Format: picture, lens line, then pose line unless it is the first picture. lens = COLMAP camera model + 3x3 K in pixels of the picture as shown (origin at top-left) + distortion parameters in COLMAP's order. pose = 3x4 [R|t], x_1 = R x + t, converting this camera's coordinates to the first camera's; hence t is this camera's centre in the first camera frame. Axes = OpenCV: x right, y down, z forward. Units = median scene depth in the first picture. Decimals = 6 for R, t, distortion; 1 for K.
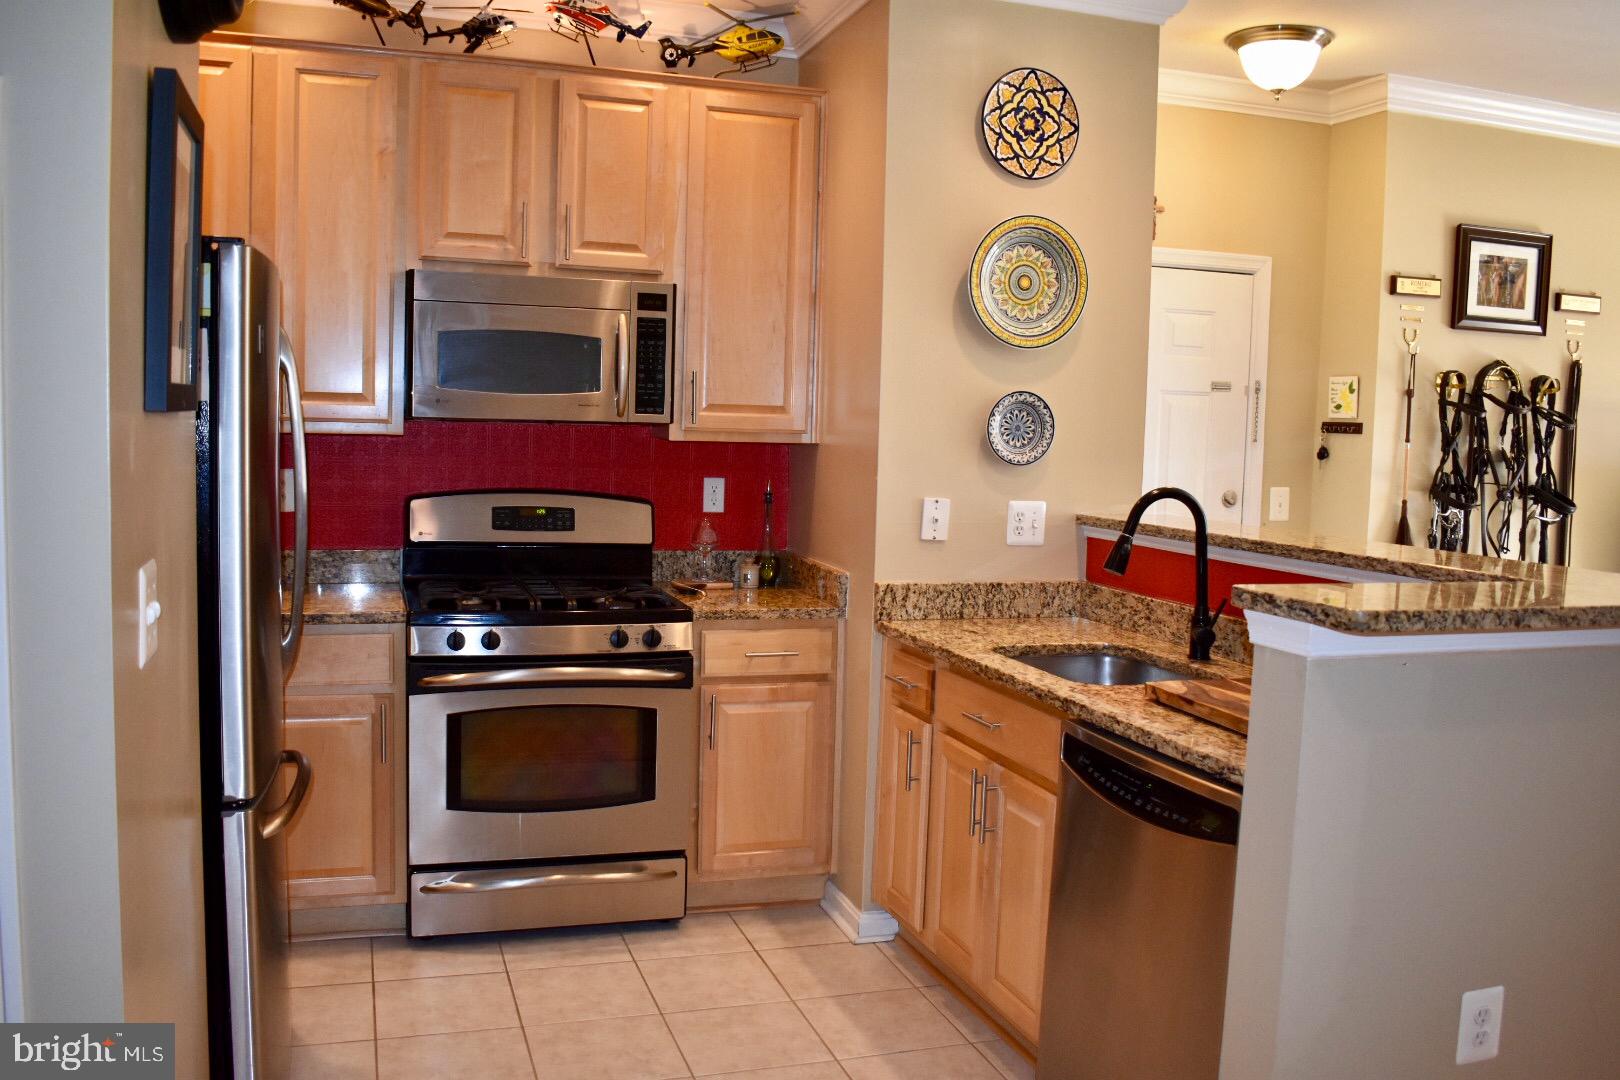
lens RADIAL K [[1373.8, 0, 817.8], [0, 1373.8, 539.0], [0, 0, 1]] dist [-0.090492, 0.014847]
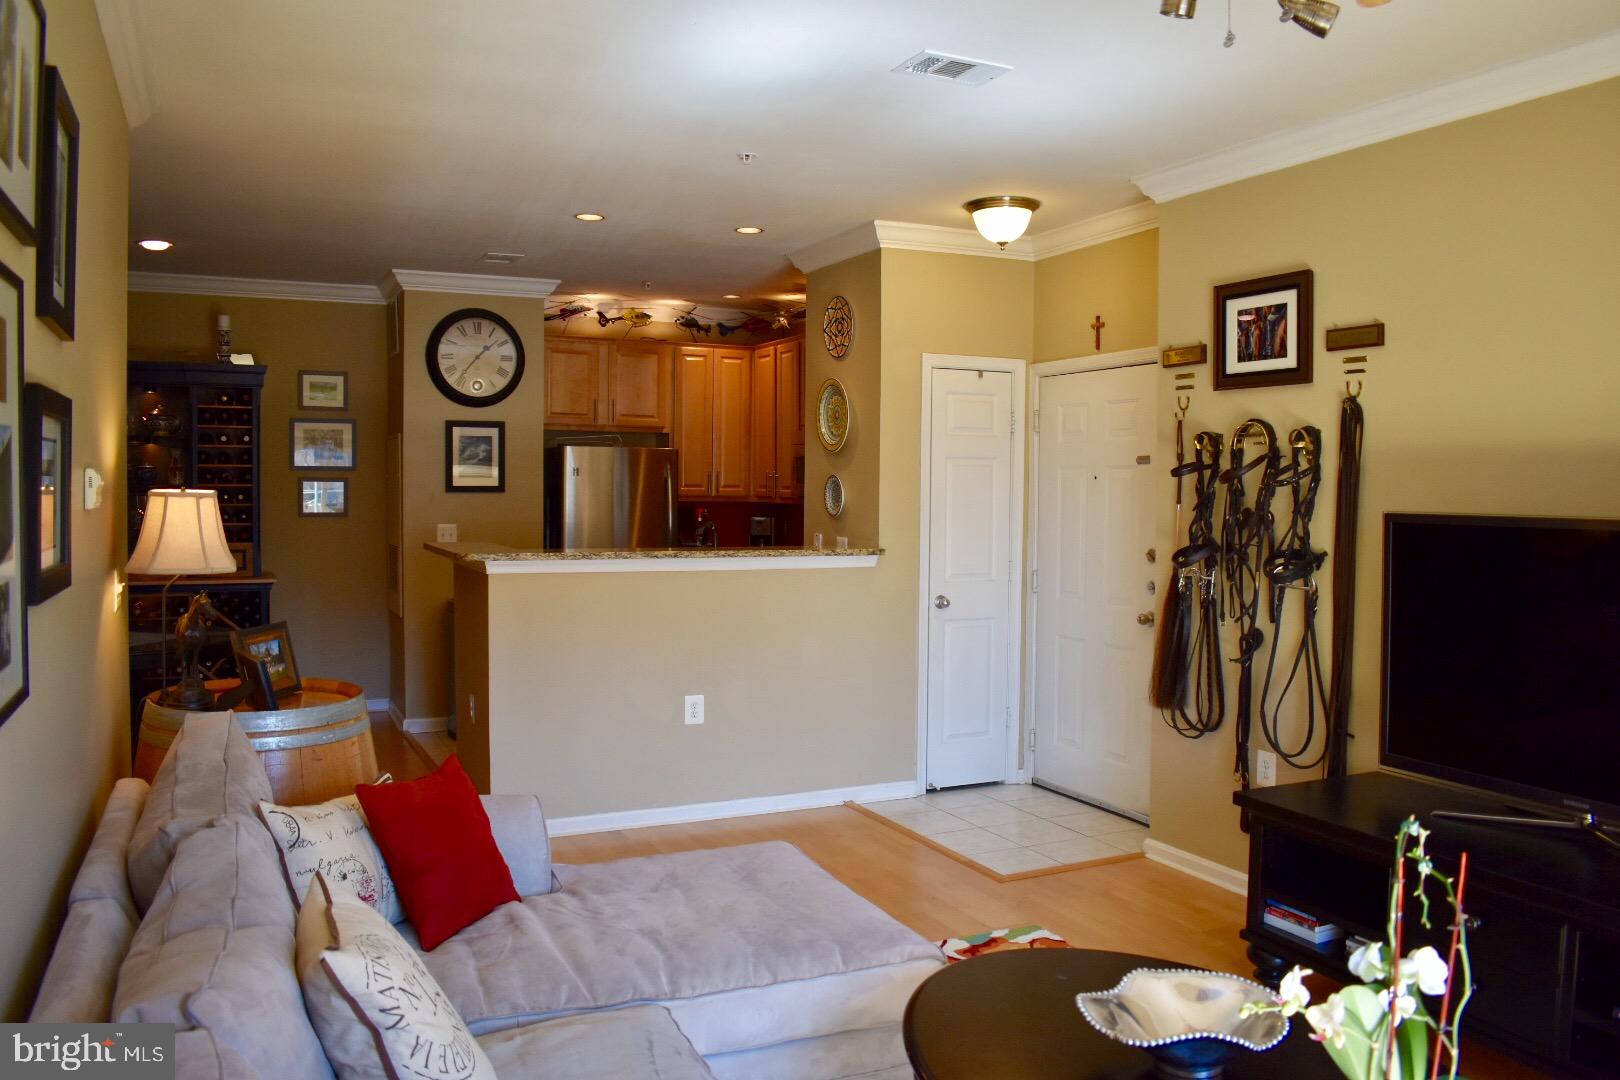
lens RADIAL K [[1261.9, 0, 813.0], [0, 1261.9, 540.3], [0, 0, 1]] dist [-0.098762, 0.018725]
pose [[0.112151, 0.015327, -0.993573, 1.620139], [-0.089846, 0.995942, 0.005222, -0.026256], [0.989621, 0.088683, 0.113073, 0.716455]]
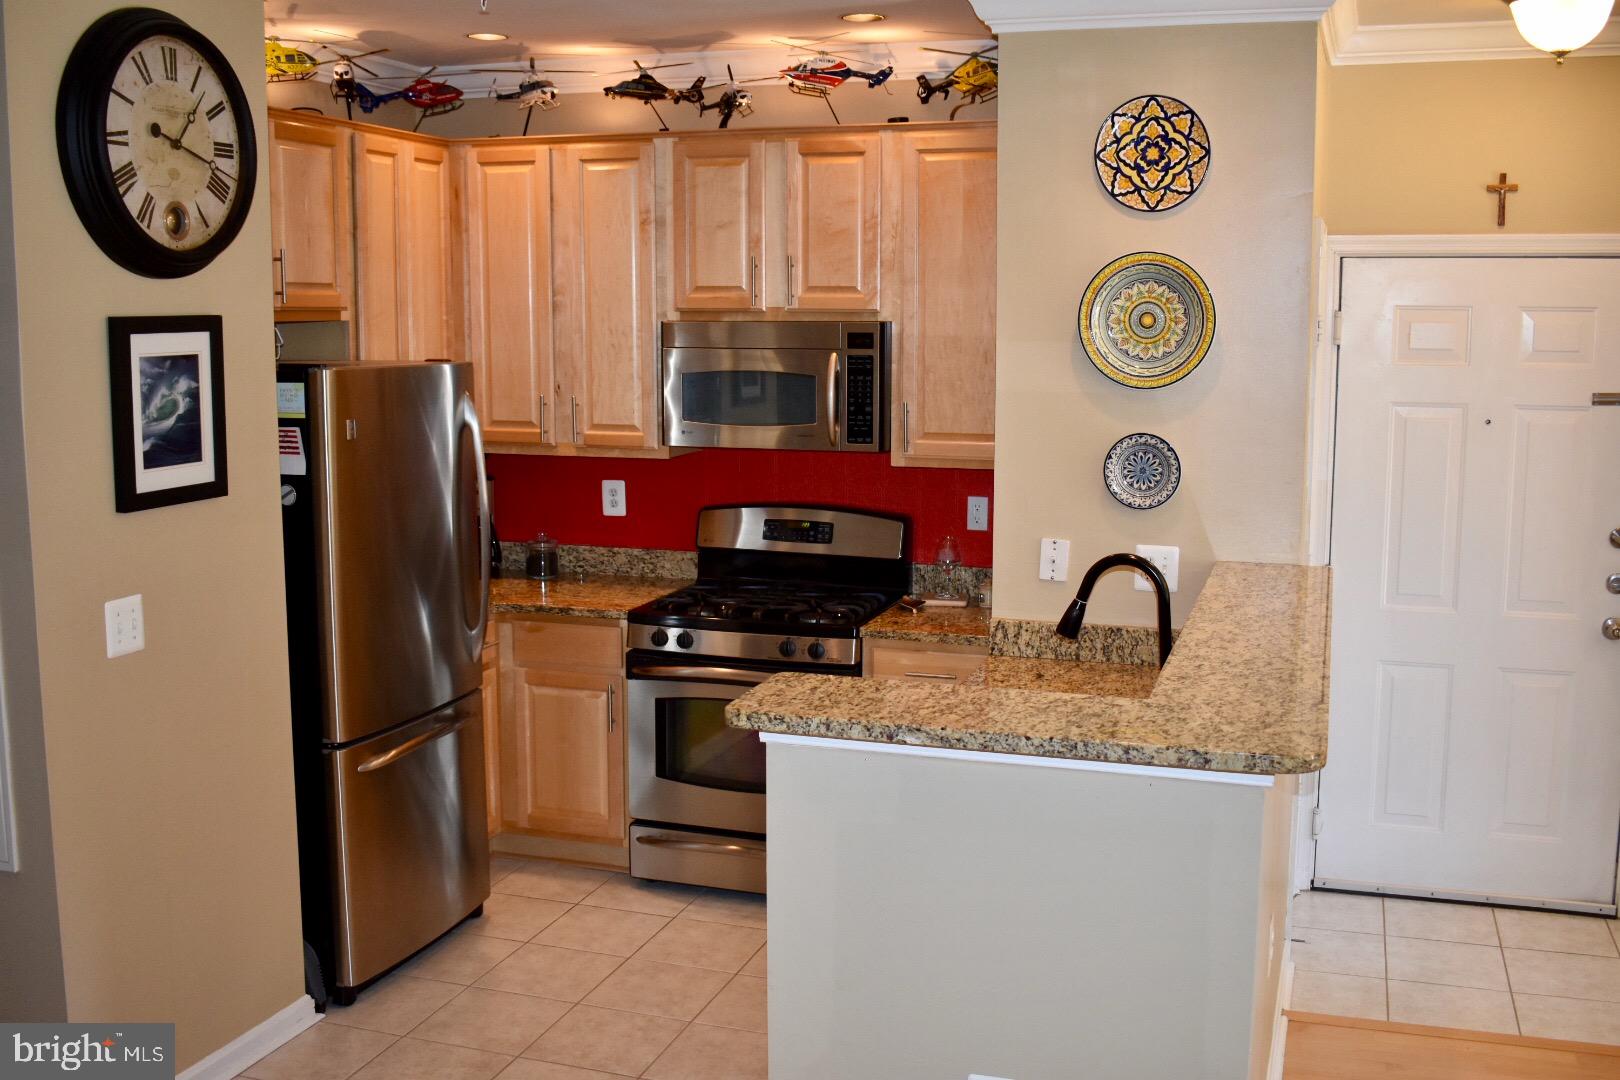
lens RADIAL K [[1631.0, 0, 815.1], [0, 1631.0, 541.9], [0, 0, 1]] dist [-0.074487, 0.000000]
pose [[0.799110, 0.057309, -0.598447, 0.592896], [-0.029229, 0.997972, 0.056539, -0.080823], [0.600473, -0.027689, 0.799165, -0.052783]]
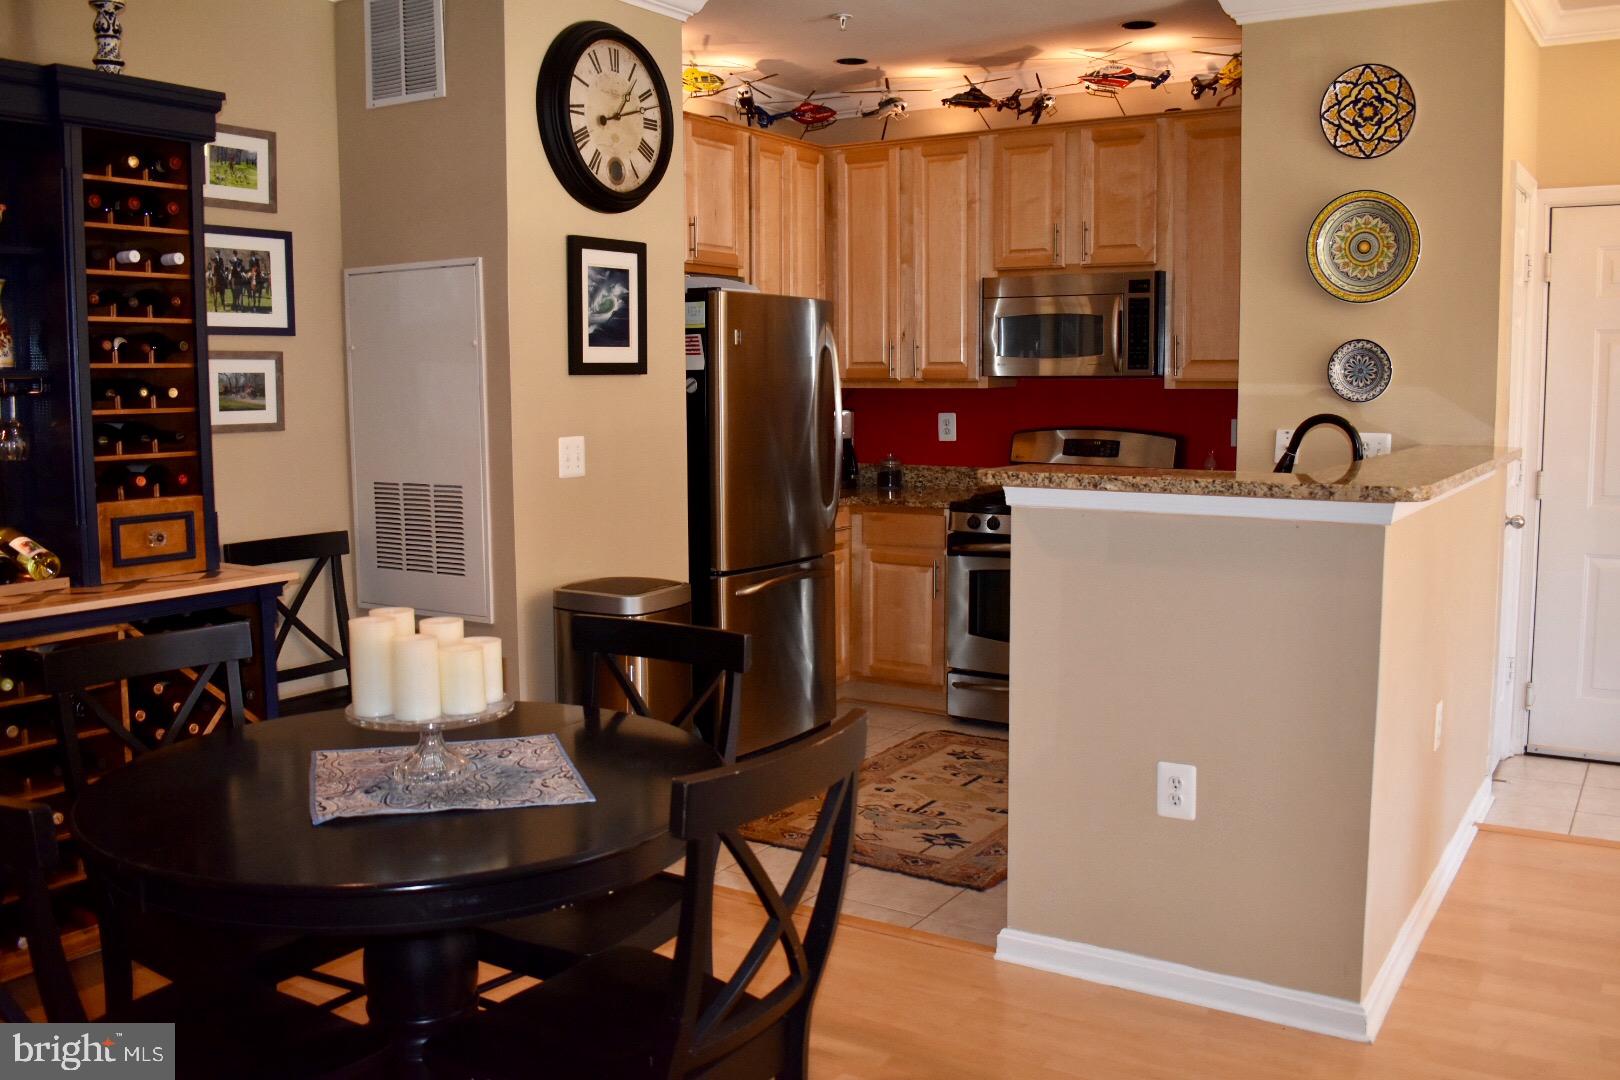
lens RADIAL K [[1415.1, 0, 811.5], [0, 1415.1, 539.2], [0, 0, 1]] dist [-0.086260, 0.004378]
pose [[0.622721, 0.055535, -0.780470, 0.726002], [-0.042451, 0.998407, 0.037172, 0.035970], [0.781291, 0.009984, 0.624087, -0.107534]]
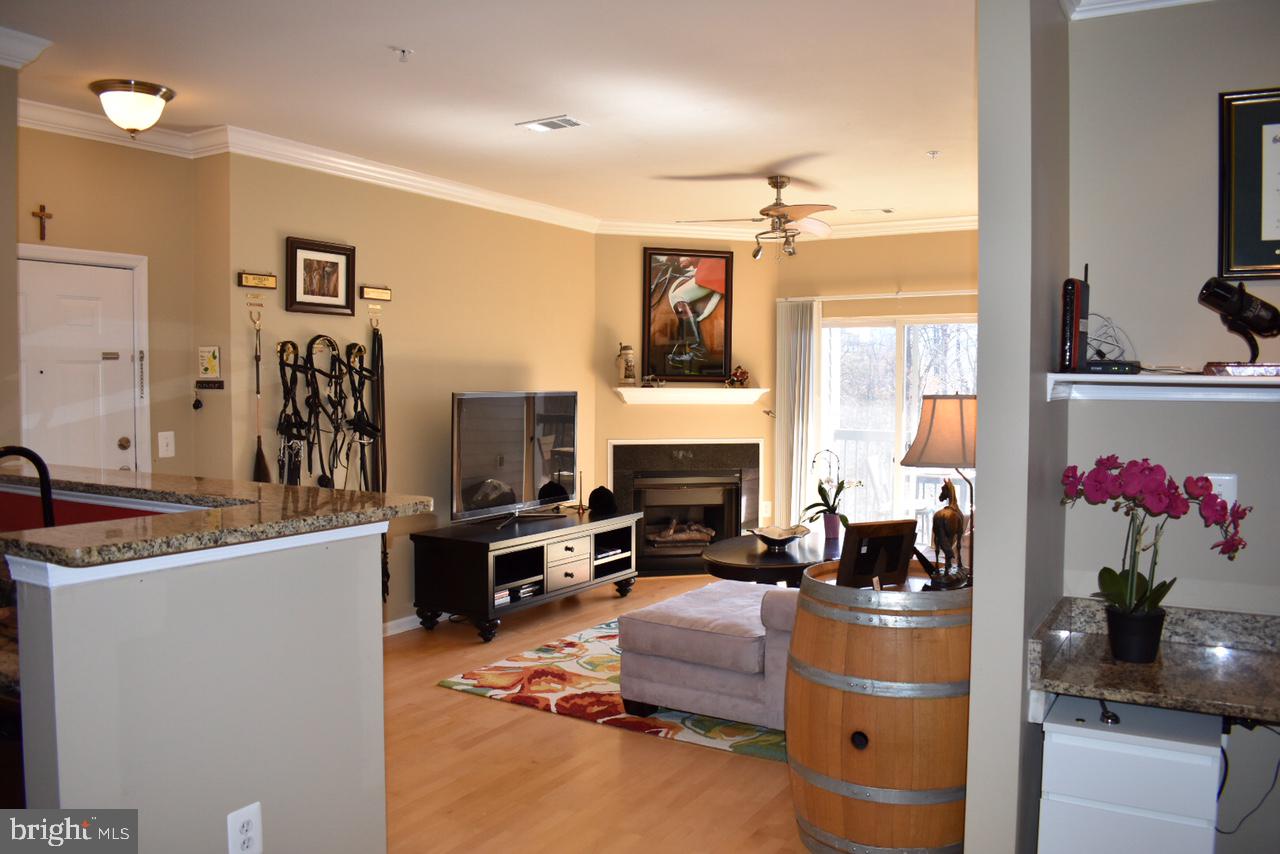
lens RADIAL K [[997.0, 0, 646.4], [0, 997.0, 425.4], [0, 0, 1]] dist [-0.098762, 0.018725]
pose [[0.759551, -0.054973, 0.648120, 0.102659], [0.073882, 0.997265, -0.001997, -0.009526], [-0.646238, 0.049402, 0.761535, -0.018480]]
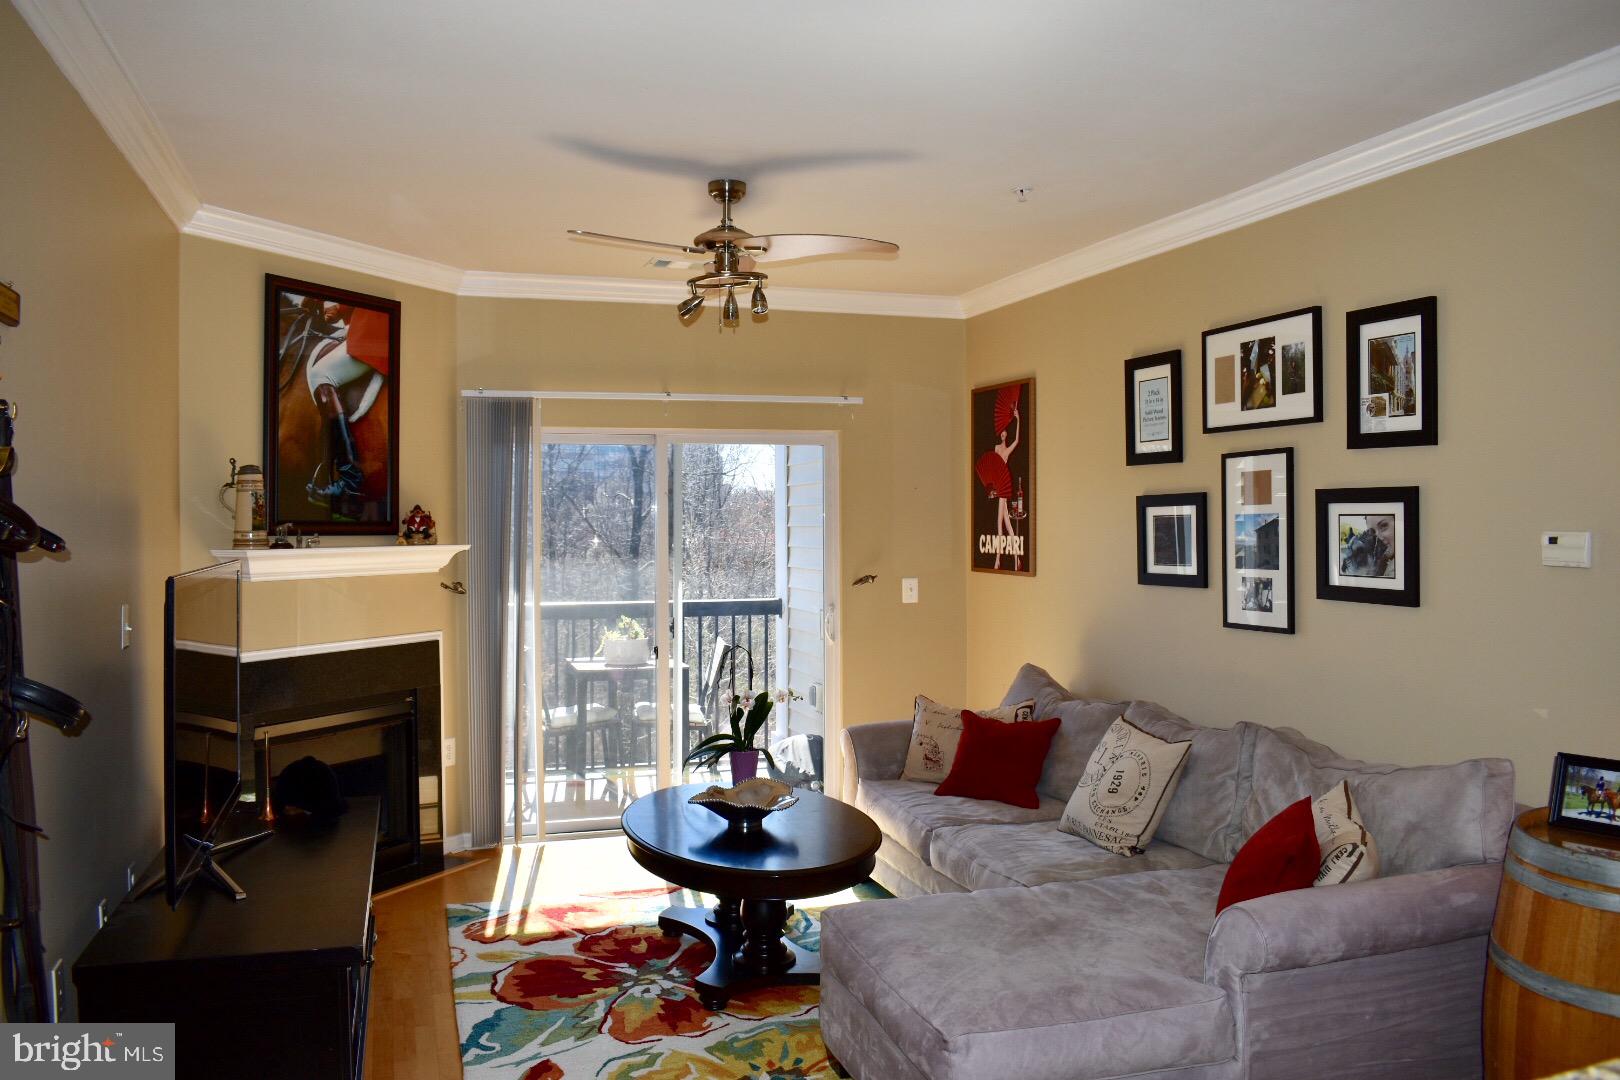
lens RADIAL K [[1261.9, 0, 813.8], [0, 1261.9, 535.9], [0, 0, 1]] dist [-0.098762, 0.018725]
pose [[0.002712, -0.042311, 0.999101, 0.133972], [0.088458, 0.995198, 0.041905, -0.097538], [-0.996076, 0.088265, 0.006442, 0.858998]]
